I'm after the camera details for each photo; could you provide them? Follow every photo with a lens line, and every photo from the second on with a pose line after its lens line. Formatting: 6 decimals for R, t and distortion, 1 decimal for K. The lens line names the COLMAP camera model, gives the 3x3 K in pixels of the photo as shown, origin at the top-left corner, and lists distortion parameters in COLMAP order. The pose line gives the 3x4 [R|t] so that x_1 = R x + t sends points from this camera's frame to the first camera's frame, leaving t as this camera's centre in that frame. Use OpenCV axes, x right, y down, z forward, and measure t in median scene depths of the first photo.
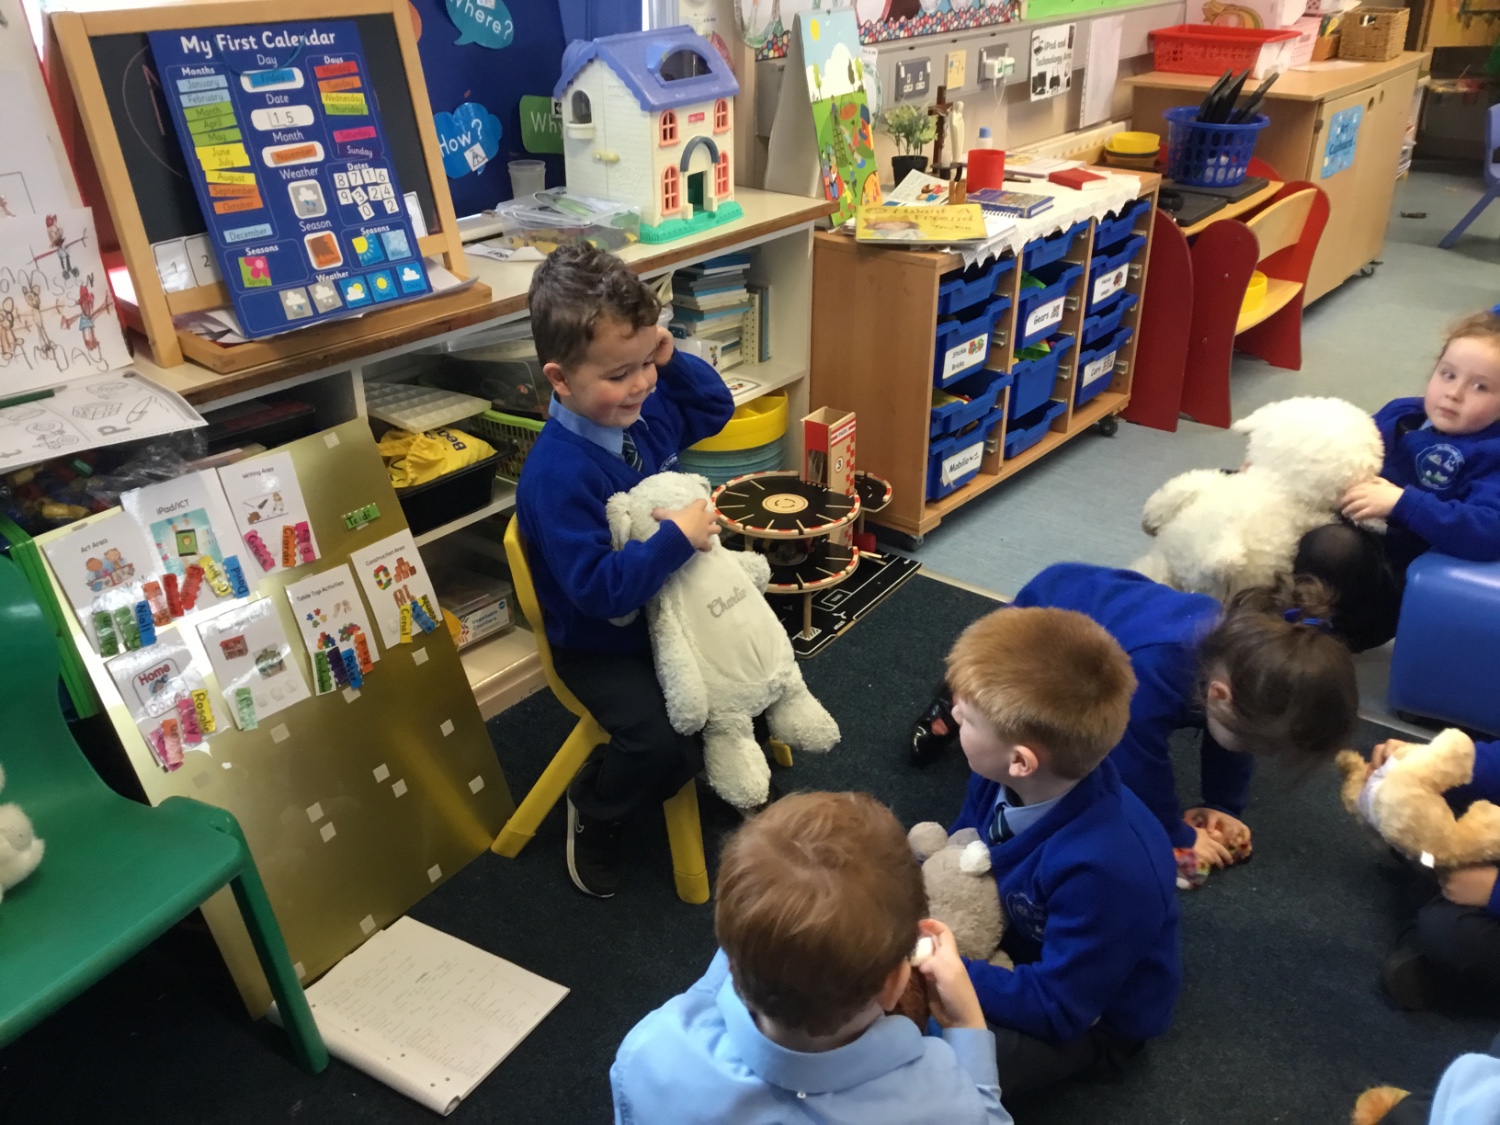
lens RADIAL K [[1399.1, 0, 755.1], [0, 1399.1, 561.3], [0, 0, 1]] dist [0.010624, -0.123031]
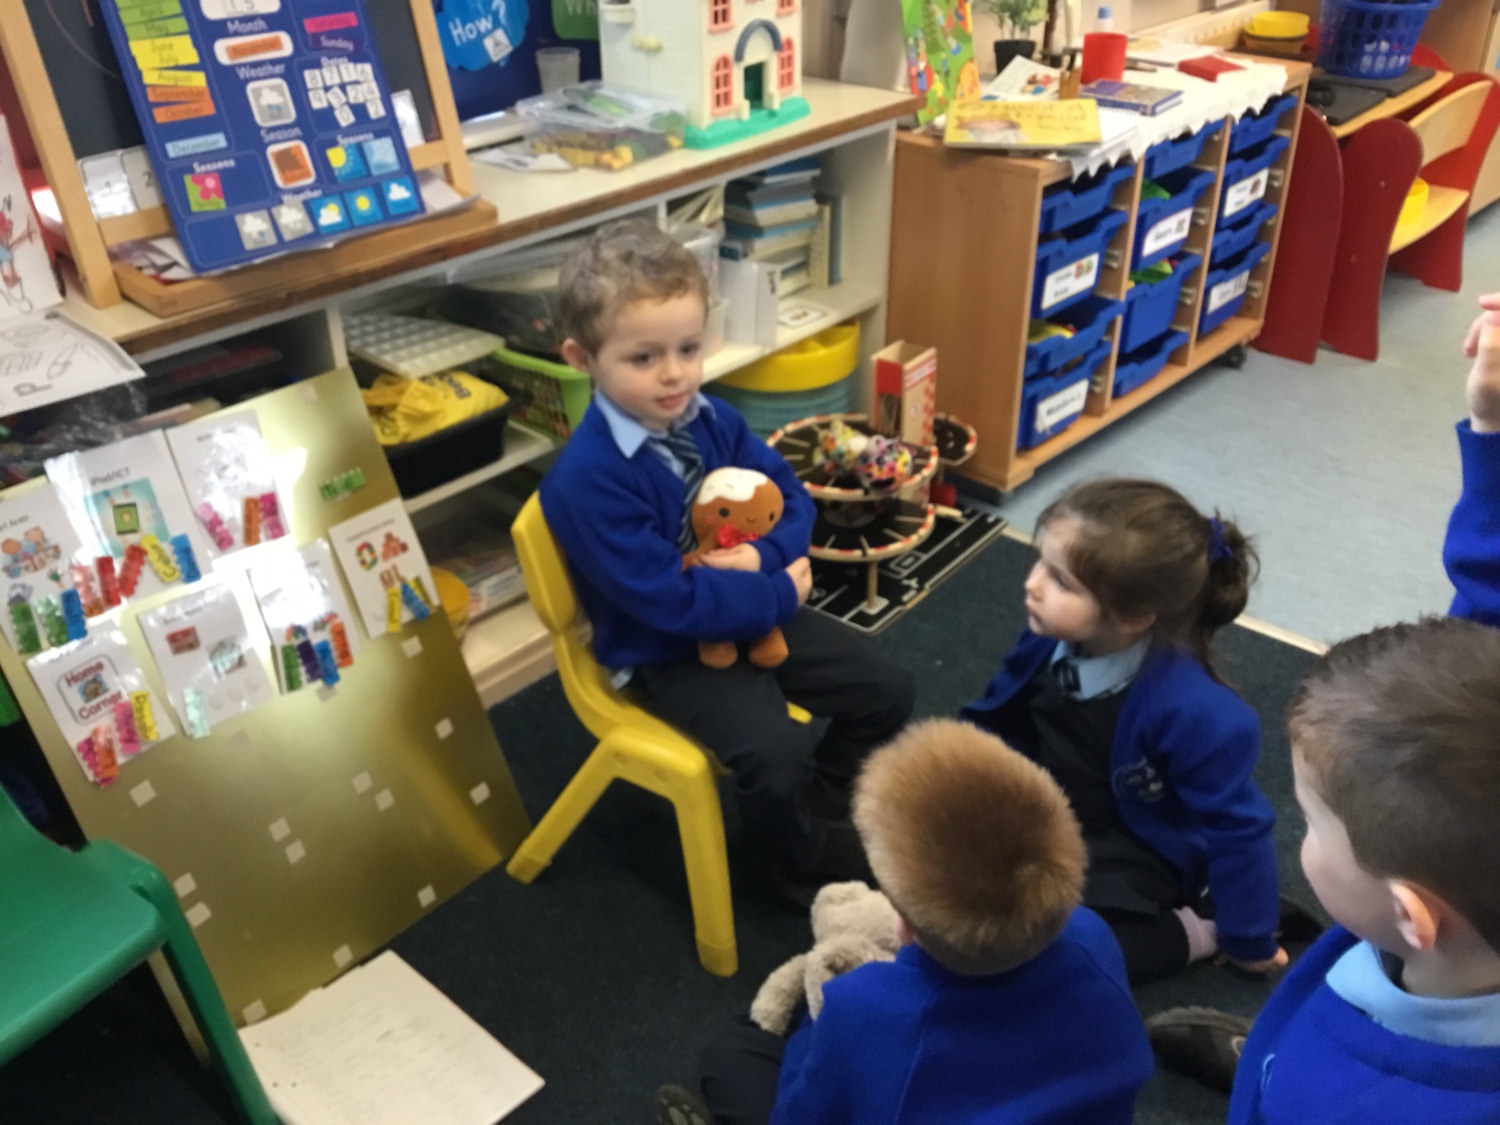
lens RADIAL K [[1399.1, 0, 737.4], [0, 1399.1, 569.3], [0, 0, 1]] dist [0.010624, -0.123031]
pose [[0.996262, 0.028902, -0.081407, 0.023753], [-0.021744, 0.995929, 0.087482, -0.044351], [0.083604, -0.085385, 0.992834, 0.127523]]
